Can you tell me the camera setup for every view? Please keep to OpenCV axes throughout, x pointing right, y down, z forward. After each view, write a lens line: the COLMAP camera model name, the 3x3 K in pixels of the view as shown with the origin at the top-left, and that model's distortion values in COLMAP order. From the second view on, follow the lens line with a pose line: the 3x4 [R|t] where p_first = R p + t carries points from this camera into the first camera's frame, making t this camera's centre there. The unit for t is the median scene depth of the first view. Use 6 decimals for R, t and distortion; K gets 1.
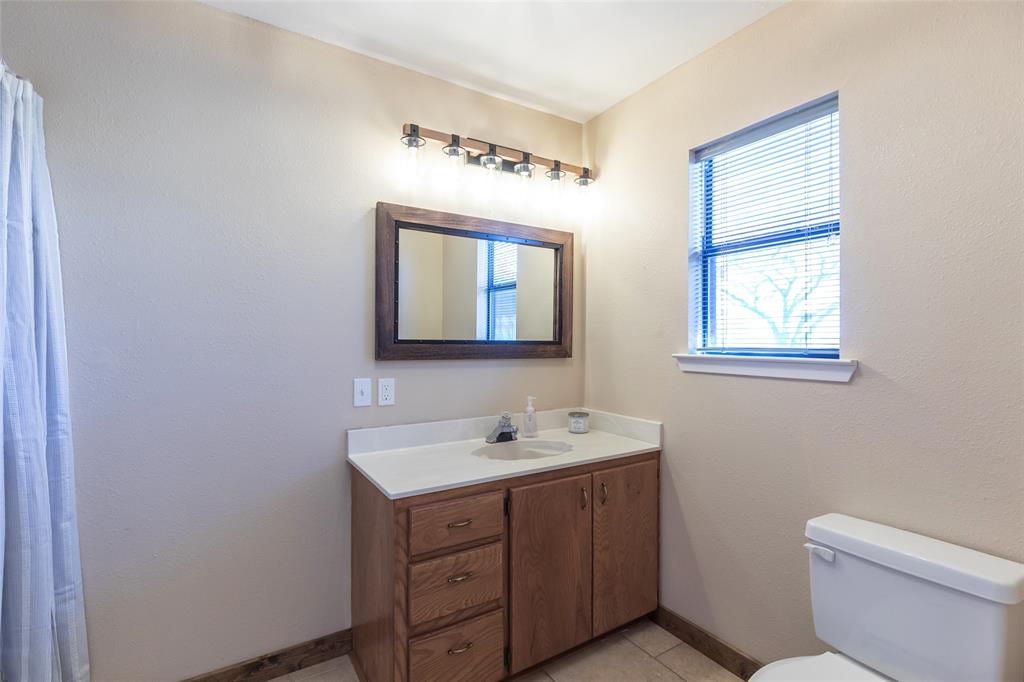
lens RADIAL K [[459.5, 0, 507.4], [0, 459.5, 345.3], [0, 0, 1]] dist [0.009037, -0.002260]
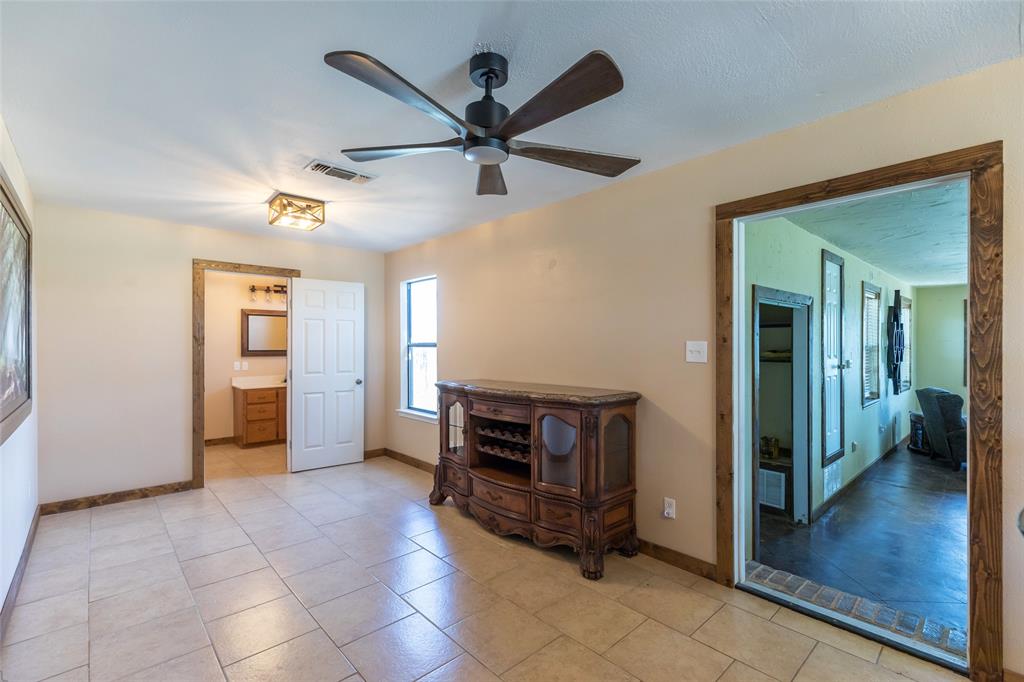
lens RADIAL K [[459.5, 0, 509.1], [0, 459.5, 343.1], [0, 0, 1]] dist [0.009037, -0.002260]
pose [[0.984169, -0.003204, 0.177201, 1.046492], [0.004498, 0.999966, -0.006899, -0.032408], [-0.177173, 0.007587, 0.984150, -2.663531]]
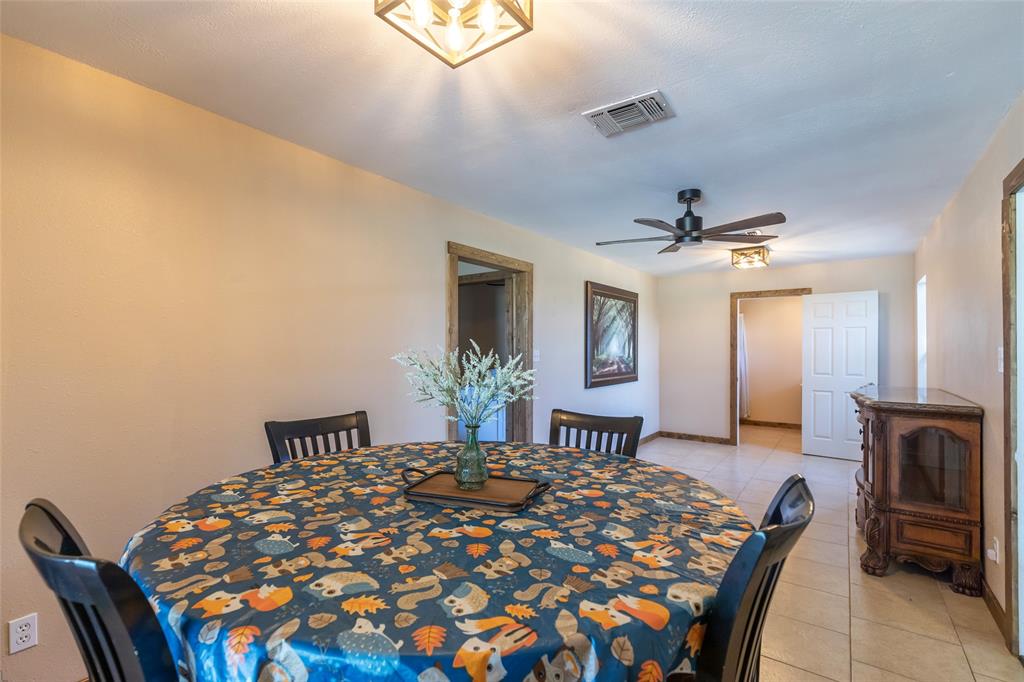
lens RADIAL K [[459.5, 0, 509.3], [0, 459.5, 346.5], [0, 0, 1]] dist [0.009037, -0.002260]
pose [[0.370457, -0.005467, -0.928833, 3.003657], [-0.006588, 0.999942, -0.008513, -0.028988], [0.928826, 0.009273, 0.370400, -3.052224]]
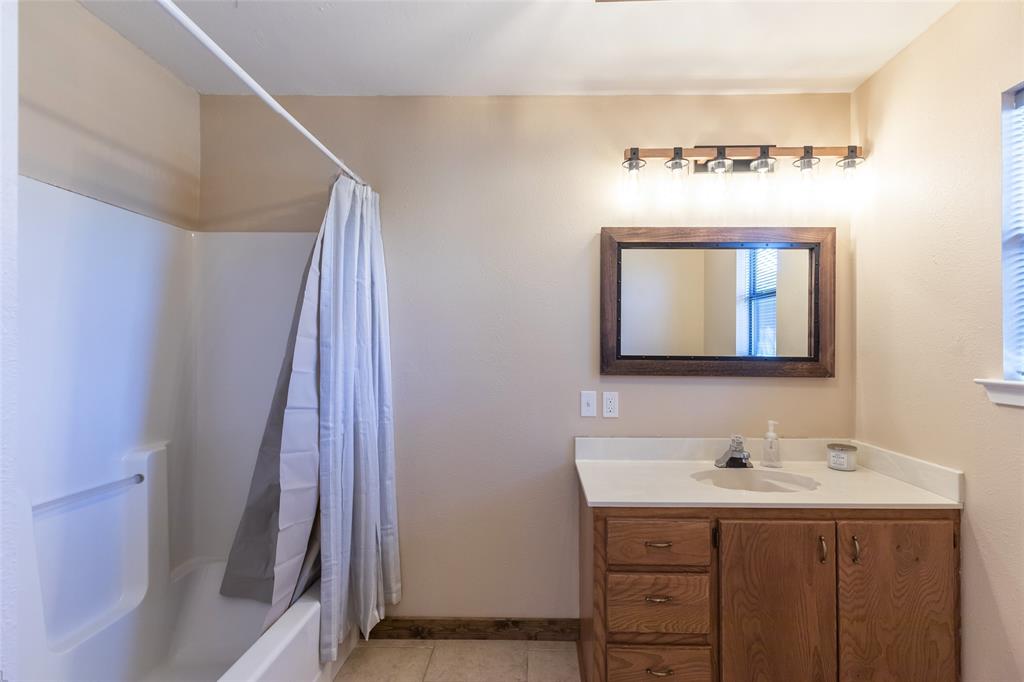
lens RADIAL K [[459.5, 0, 539.9], [0, 459.5, 349.2], [0, 0, 1]] dist [0.009037, -0.002260]
pose [[0.845965, 0.000849, -0.533237, 0.168619], [-0.006574, 0.999939, -0.008837, -0.016775], [0.533198, 0.010982, 0.845919, 0.018625]]
